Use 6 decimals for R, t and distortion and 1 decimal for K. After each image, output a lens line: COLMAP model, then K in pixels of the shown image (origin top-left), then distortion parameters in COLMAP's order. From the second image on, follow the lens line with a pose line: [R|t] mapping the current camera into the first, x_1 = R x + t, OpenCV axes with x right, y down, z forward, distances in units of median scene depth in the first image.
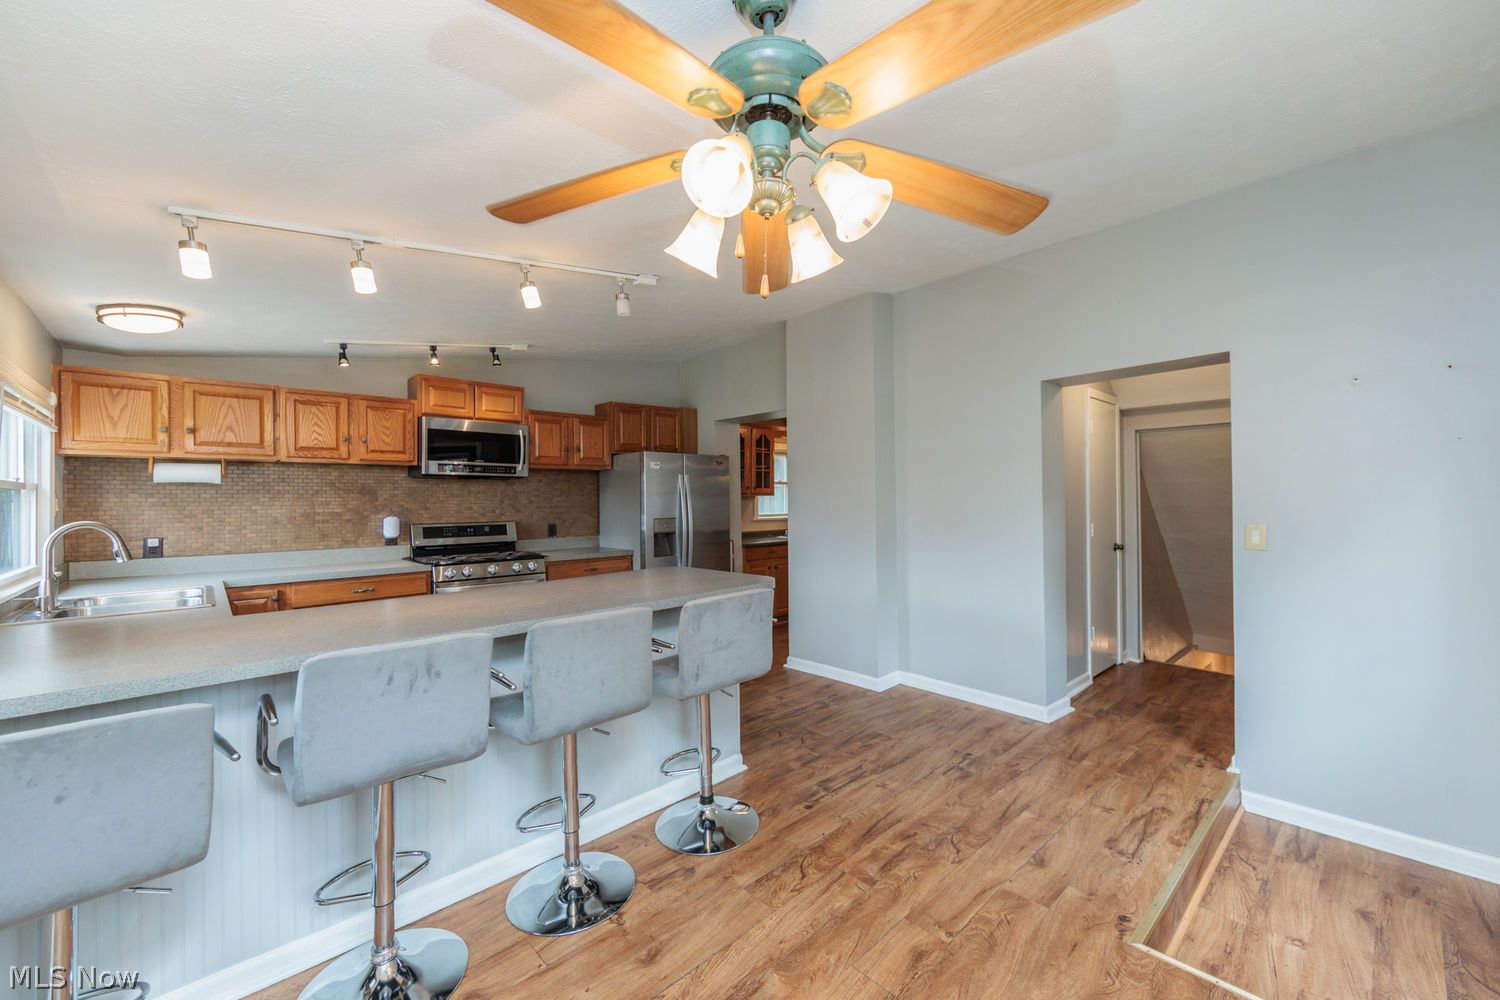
lens RADIAL K [[587.7, 0, 755.2], [0, 587.7, 499.8], [0, 0, 1]] dist [-0.002108, -0.000279]
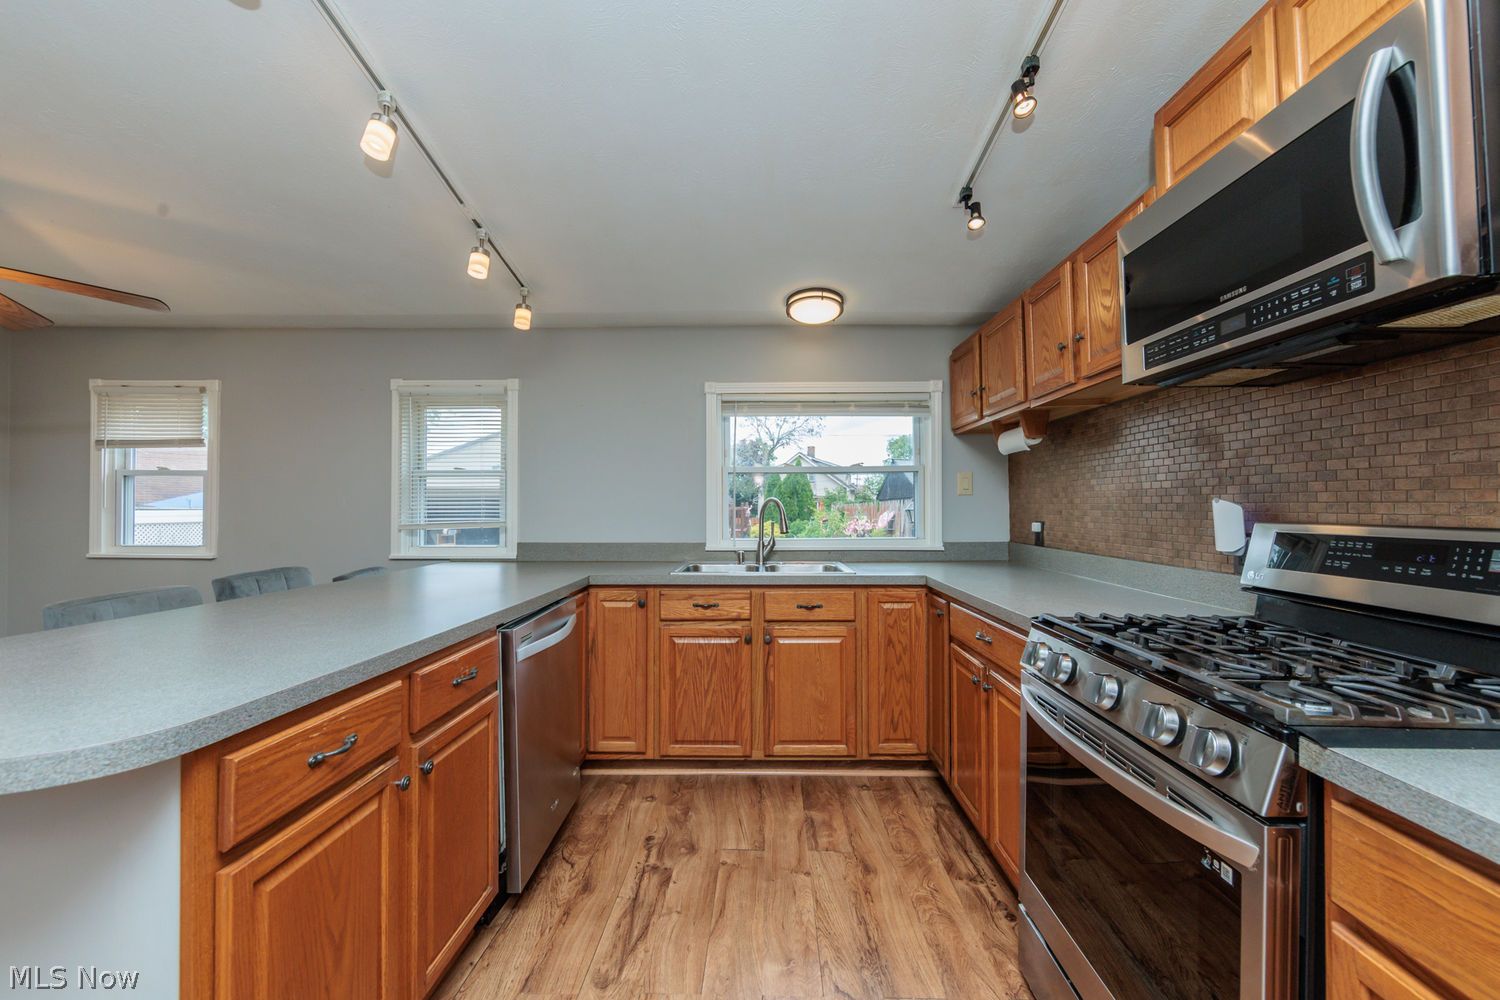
lens RADIAL K [[595.0, 0, 752.1], [0, 595.0, 499.1], [0, 0, 1]] dist [-0.000264, -0.000228]
pose [[-0.697065, 0.005171, -0.716990, -0.128965], [0.012251, 0.999914, -0.004699, 0.027487], [0.716904, -0.012059, -0.697068, 1.087487]]
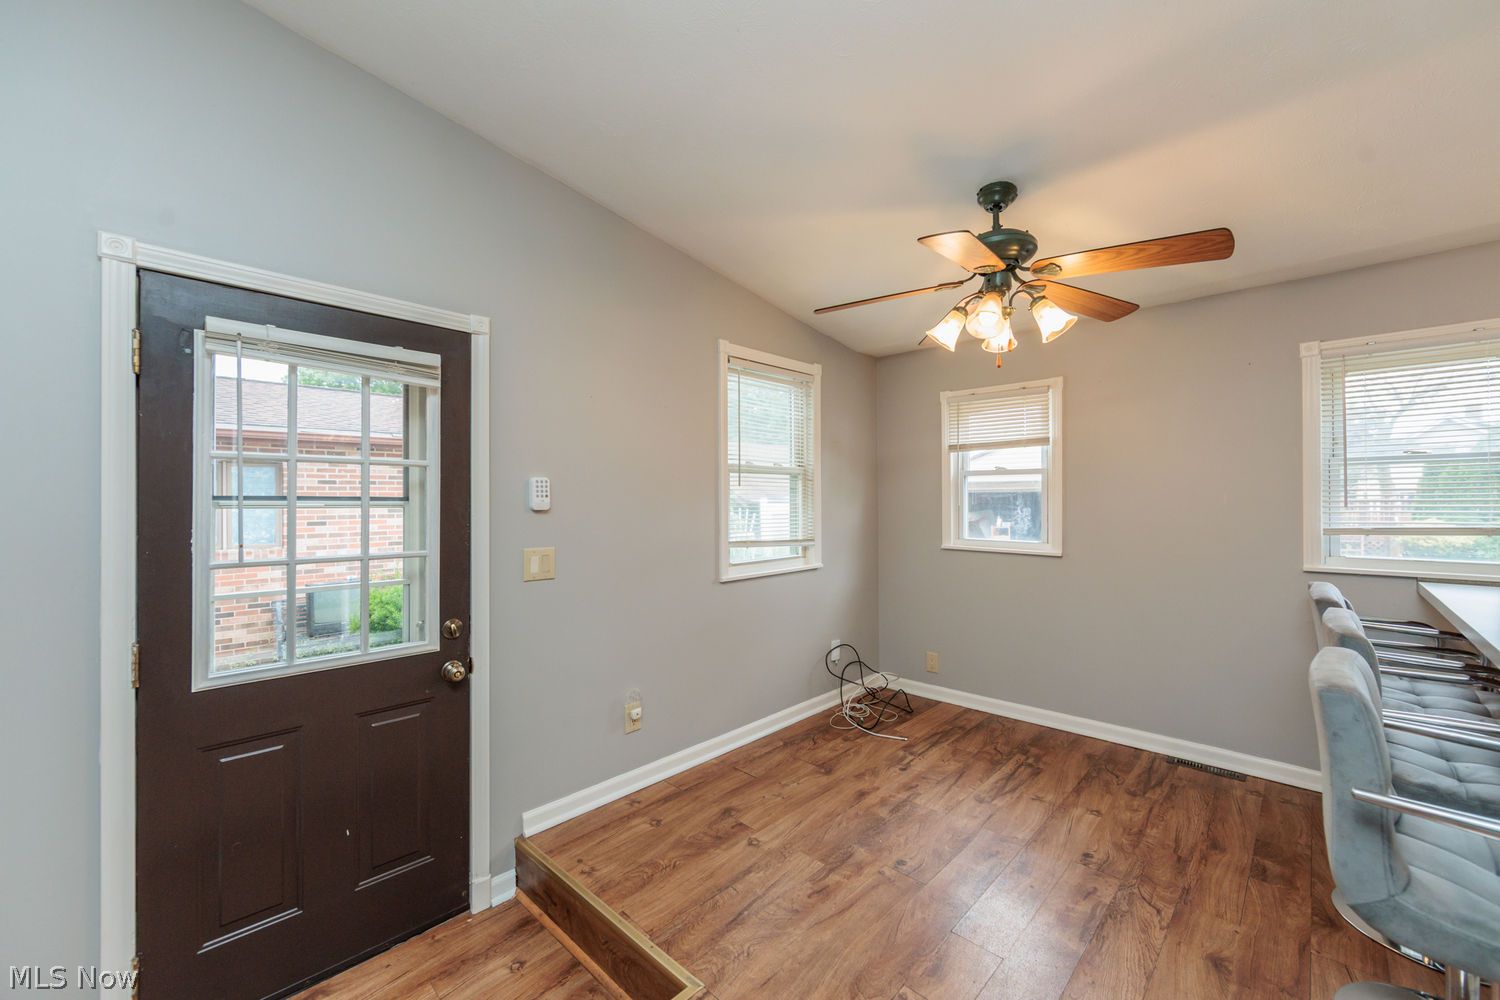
lens RADIAL K [[594.1, 0, 757.4], [0, 594.1, 500.3], [0, 0, 1]] dist [-0.000148, -0.000282]
pose [[-0.998537, 0.014790, -0.052004, 0.238967], [0.015098, 0.999871, -0.005527, 0.017679], [0.051916, -0.006304, -0.998632, 0.789516]]
